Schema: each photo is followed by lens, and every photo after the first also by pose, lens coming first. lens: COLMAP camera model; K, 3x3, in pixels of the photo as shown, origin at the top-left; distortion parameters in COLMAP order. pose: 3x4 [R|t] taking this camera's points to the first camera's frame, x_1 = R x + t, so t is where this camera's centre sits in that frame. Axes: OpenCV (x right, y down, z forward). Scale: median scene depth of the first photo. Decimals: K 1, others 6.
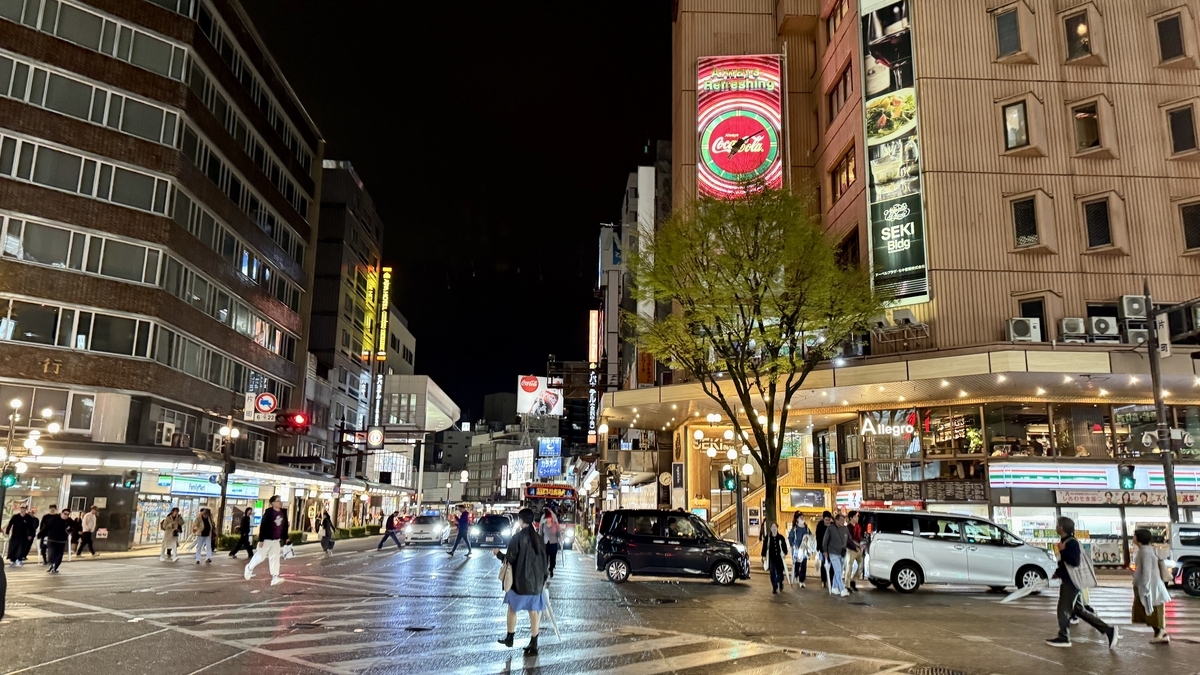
lens RADIAL K [[827.2, 0, 602.3], [0, 827.2, 339.5], [0, 0, 1]] dist [0.001069, -0.001514]
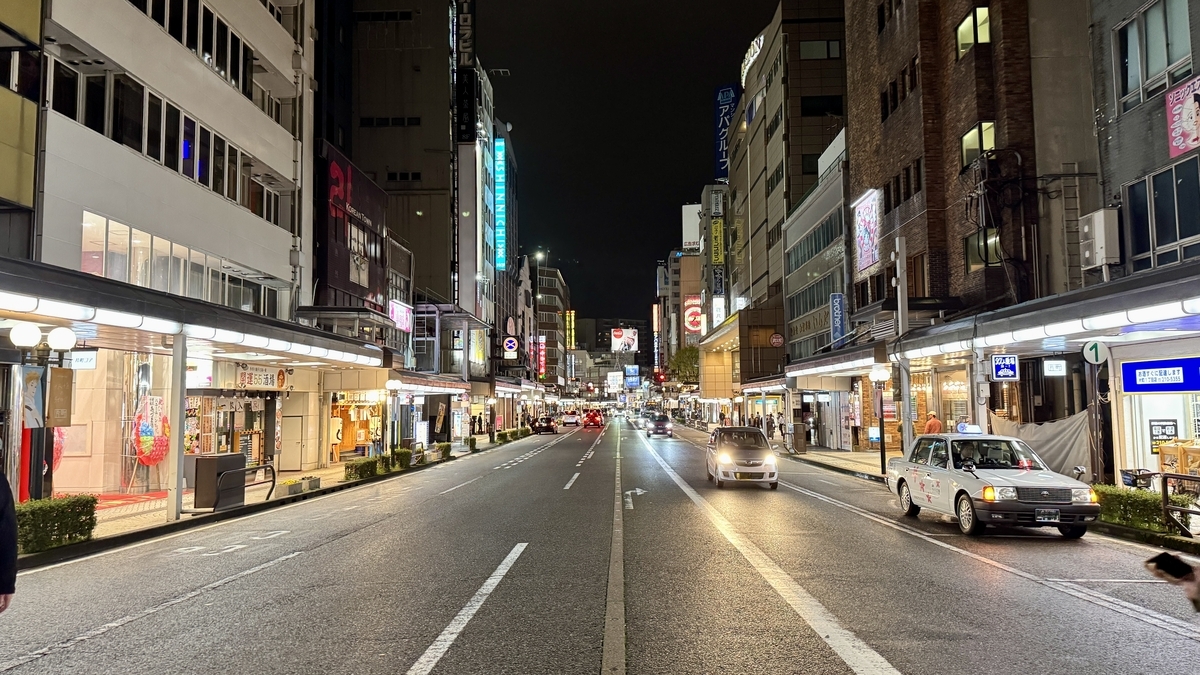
lens RADIAL K [[827.2, 0, 600.1], [0, 827.2, 334.8], [0, 0, 1]] dist [0.001069, -0.001514]
pose [[0.997238, -0.026289, -0.069459, -0.004968], [0.034745, 0.991738, 0.123482, -0.169886], [0.065639, -0.125555, 0.989913, -0.771702]]
